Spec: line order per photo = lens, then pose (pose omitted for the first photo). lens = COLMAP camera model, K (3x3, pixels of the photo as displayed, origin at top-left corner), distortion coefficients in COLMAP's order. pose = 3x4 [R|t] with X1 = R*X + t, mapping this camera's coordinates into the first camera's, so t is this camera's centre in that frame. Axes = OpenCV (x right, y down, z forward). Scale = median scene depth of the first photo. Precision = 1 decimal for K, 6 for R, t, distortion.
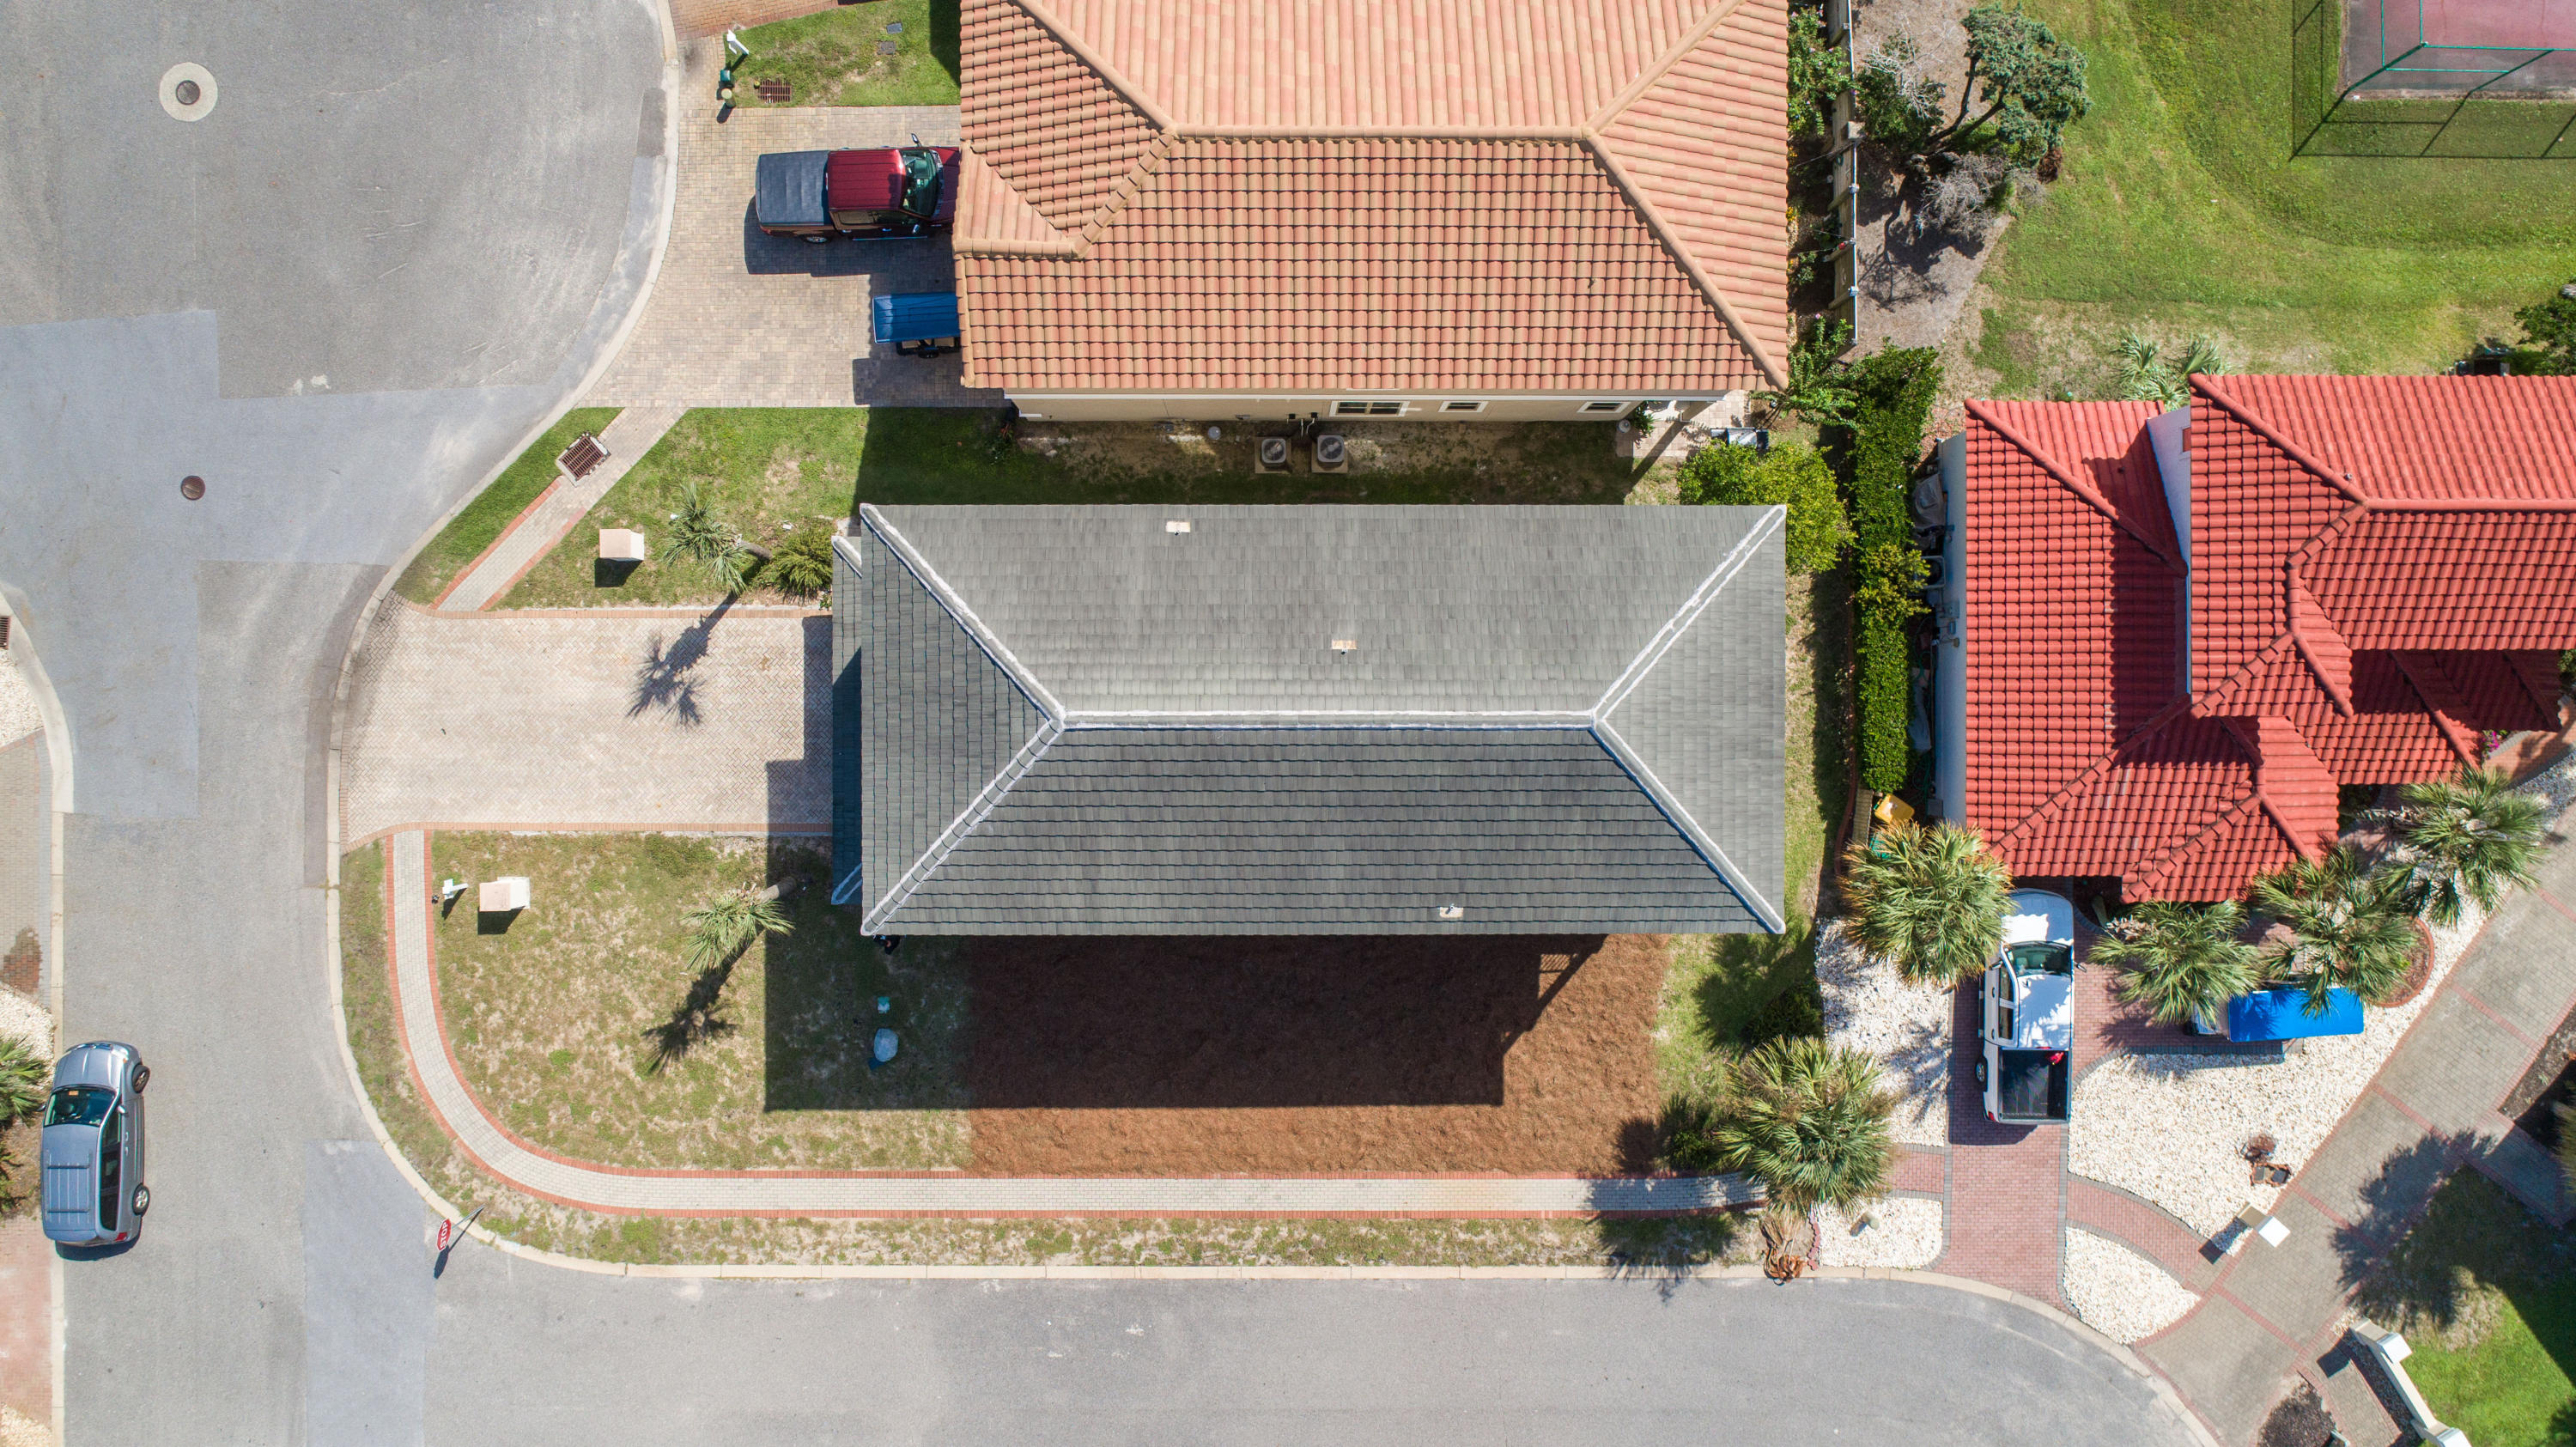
lens RADIAL K [[1752.9, 0, 1288.0], [0, 1752.9, 723.5], [0, 0, 1]] dist [-0.010386, 0.001216]
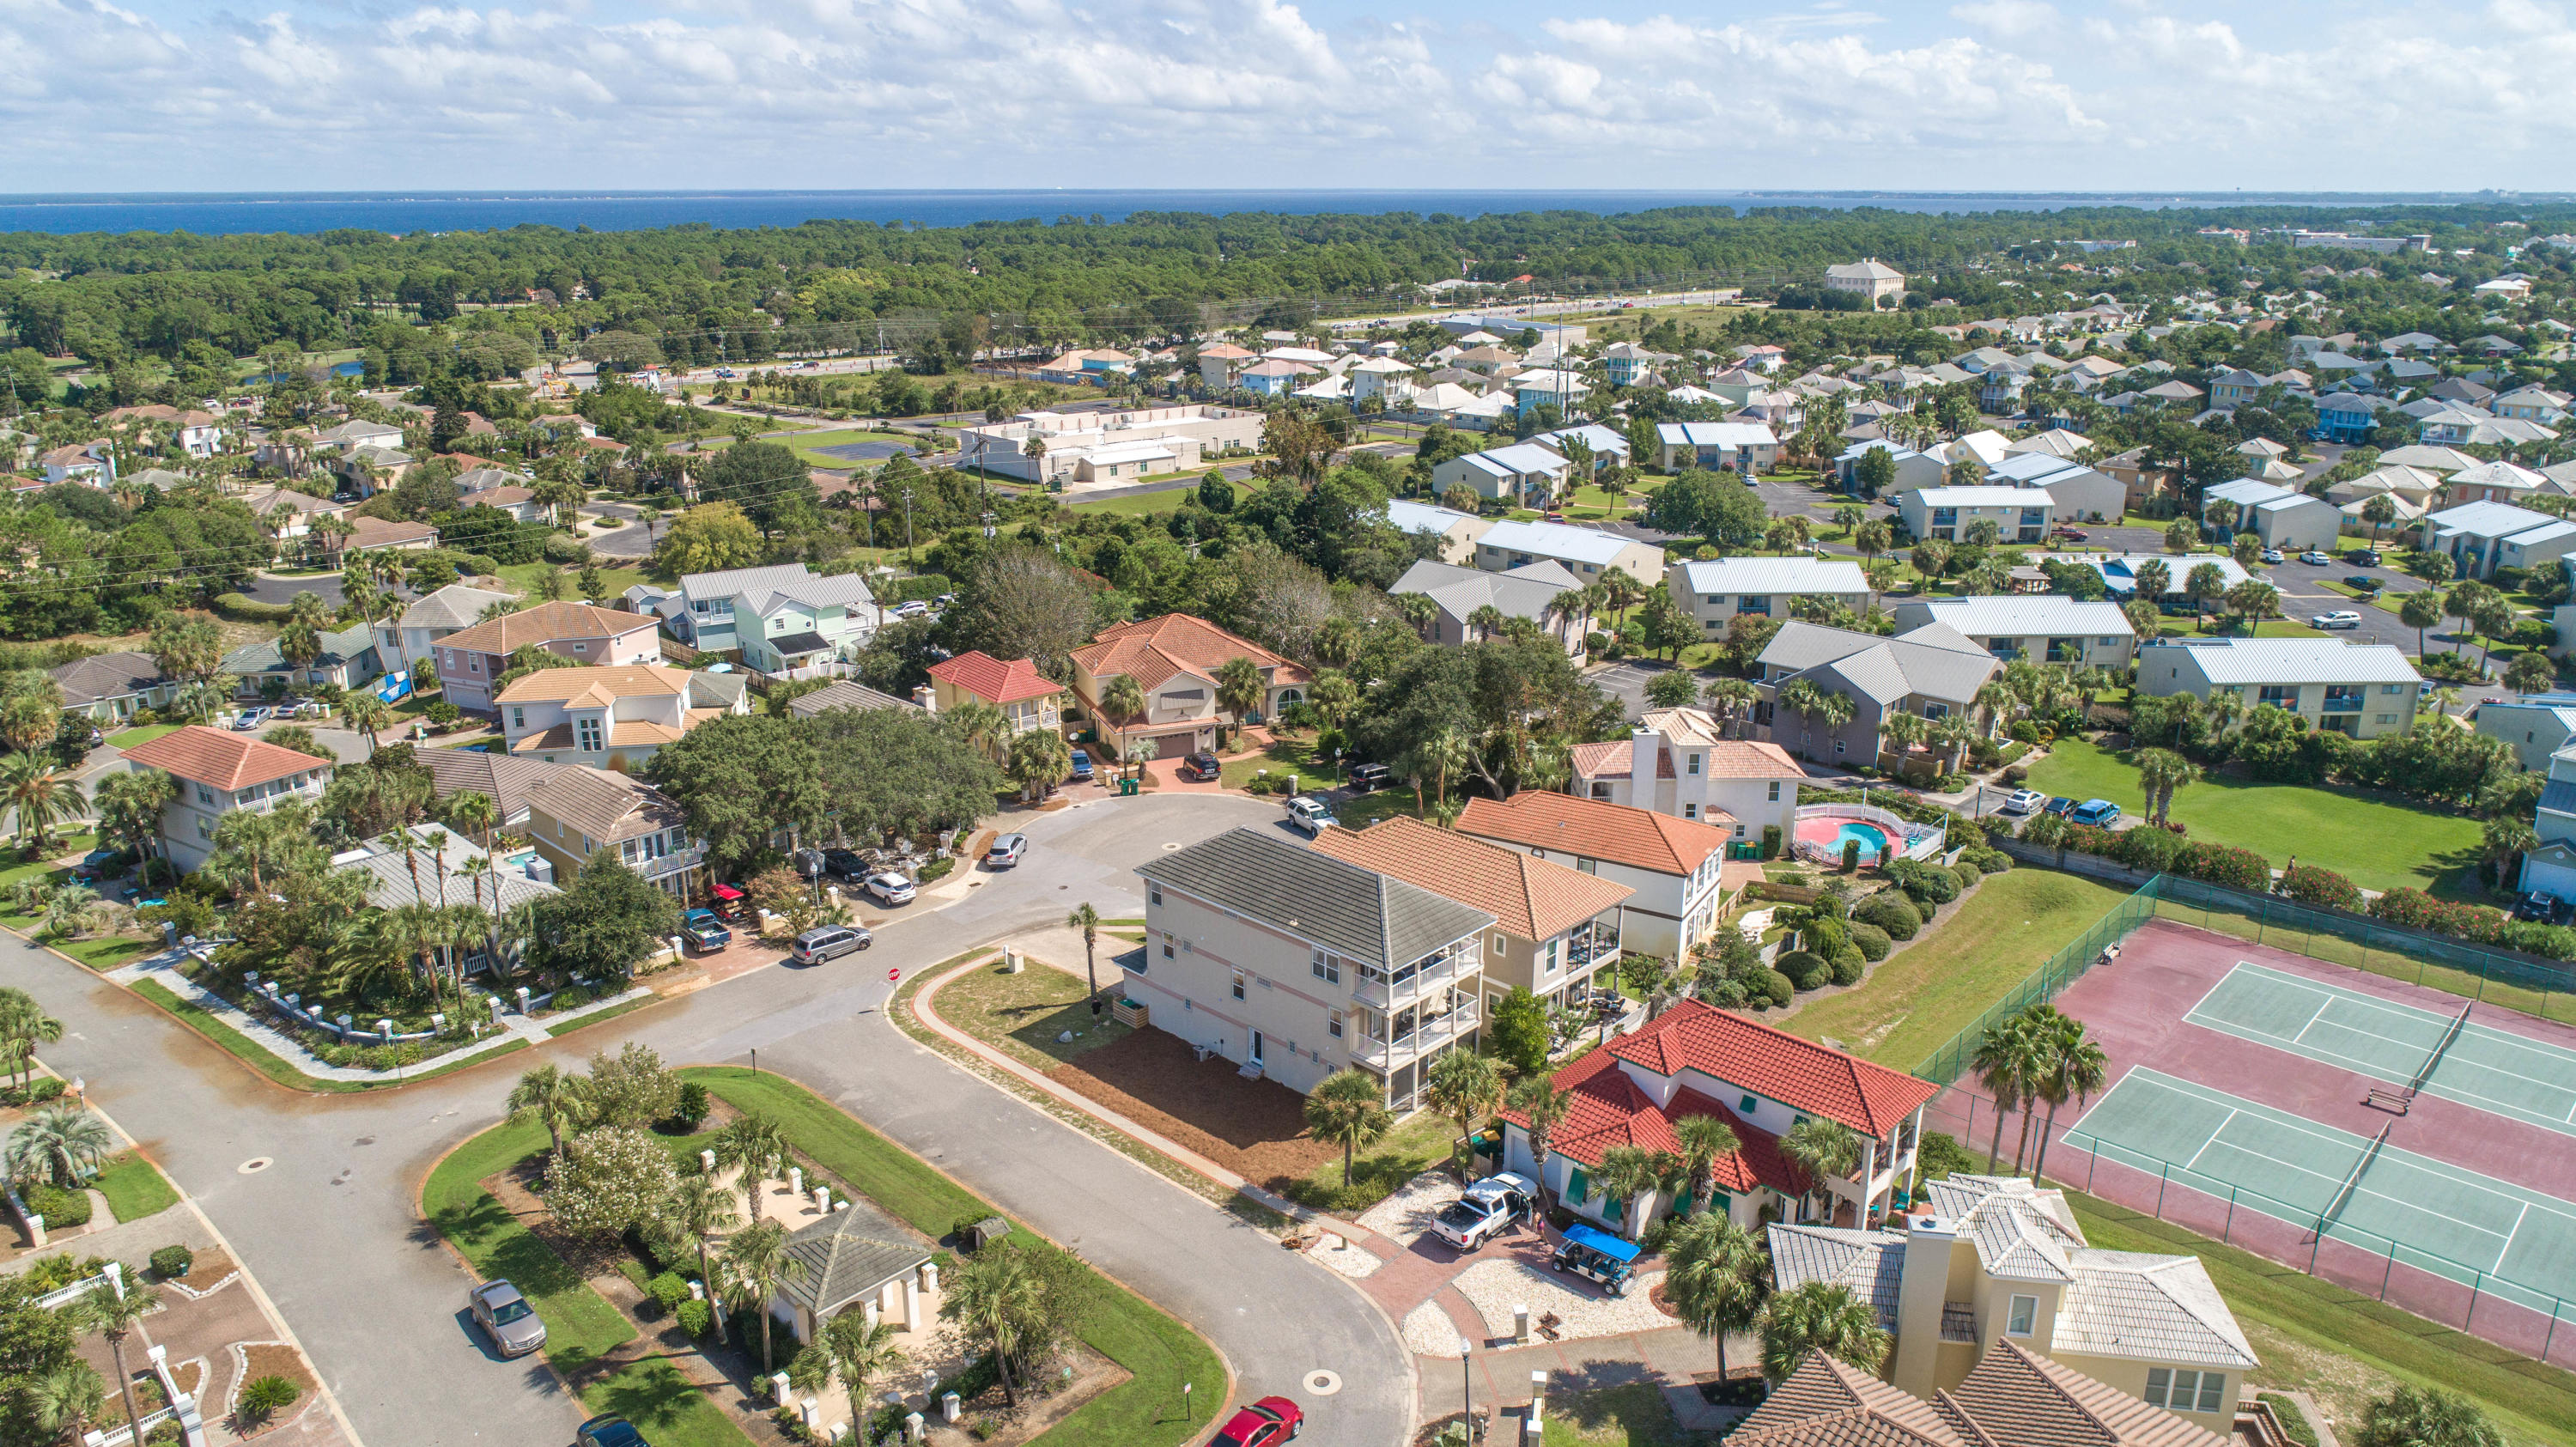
lens RADIAL K [[1732.3, 0, 1288.0], [0, 1732.3, 723.5], [0, 0, 1]] dist [-0.010689, 0.002826]
pose [[0.721909, 0.200127, -0.662417, 1.330968], [-0.691988, 0.208611, -0.691111, 1.408829], [-0.000122, 0.957304, 0.289083, -0.008475]]
